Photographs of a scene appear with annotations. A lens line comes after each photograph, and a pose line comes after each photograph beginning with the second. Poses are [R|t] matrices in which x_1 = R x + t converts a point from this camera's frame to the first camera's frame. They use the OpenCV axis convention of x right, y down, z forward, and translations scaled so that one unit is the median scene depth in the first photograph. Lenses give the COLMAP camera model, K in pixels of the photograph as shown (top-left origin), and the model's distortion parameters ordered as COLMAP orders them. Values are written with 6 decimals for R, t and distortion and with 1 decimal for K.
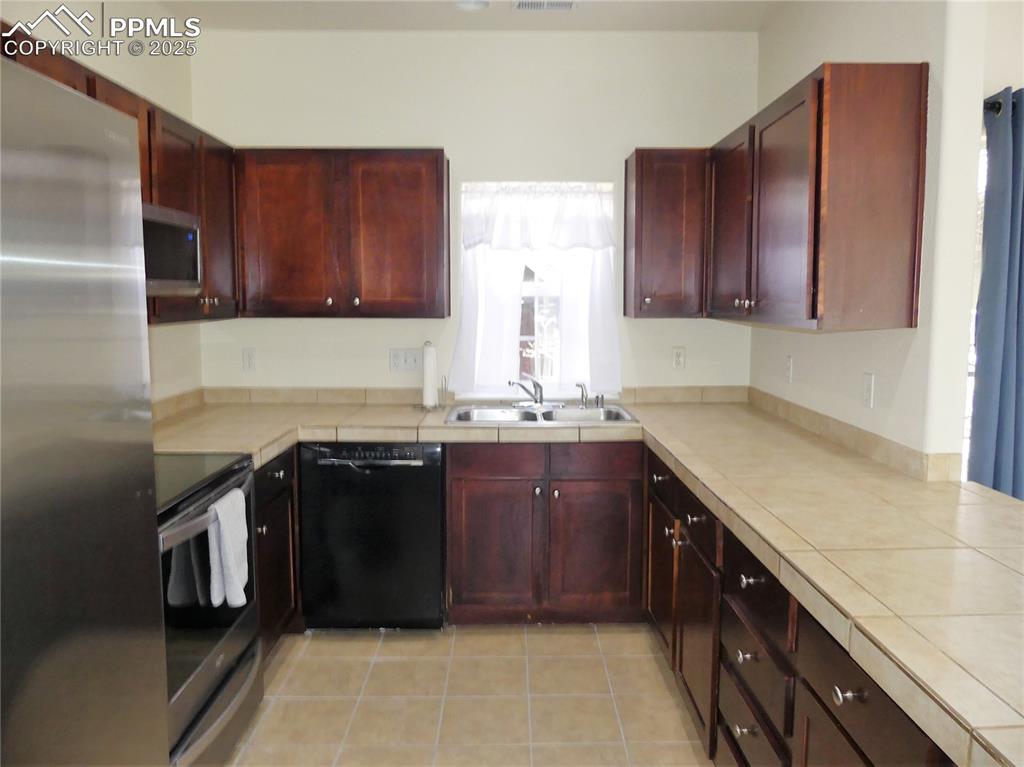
lens RADIAL K [[768.5, 0, 518.5], [0, 768.5, 382.3], [0, 0, 1]] dist [-0.014776, -0.000339]
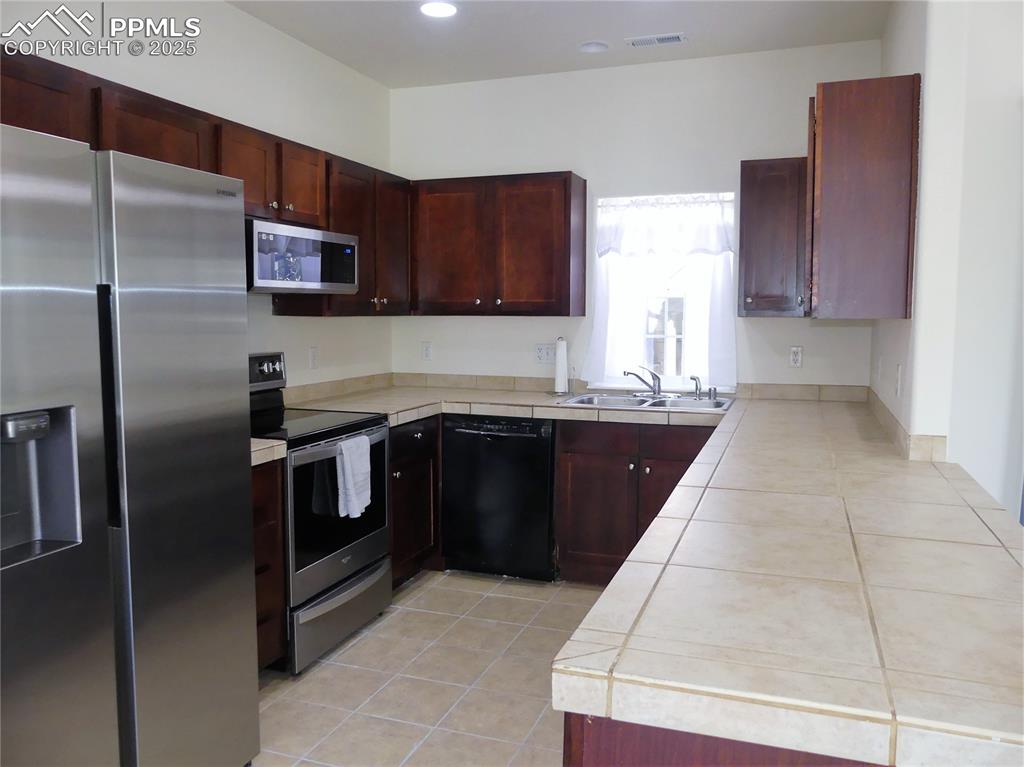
lens RADIAL K [[793.2, 0, 516.0], [0, 793.2, 383.6], [0, 0, 1]] dist [-0.019305, 0.008019]
pose [[0.936254, 0.032537, -0.349815, 0.248255], [-0.038720, 0.999193, -0.010692, 0.034345], [0.349185, 0.023555, 0.936758, -0.149232]]
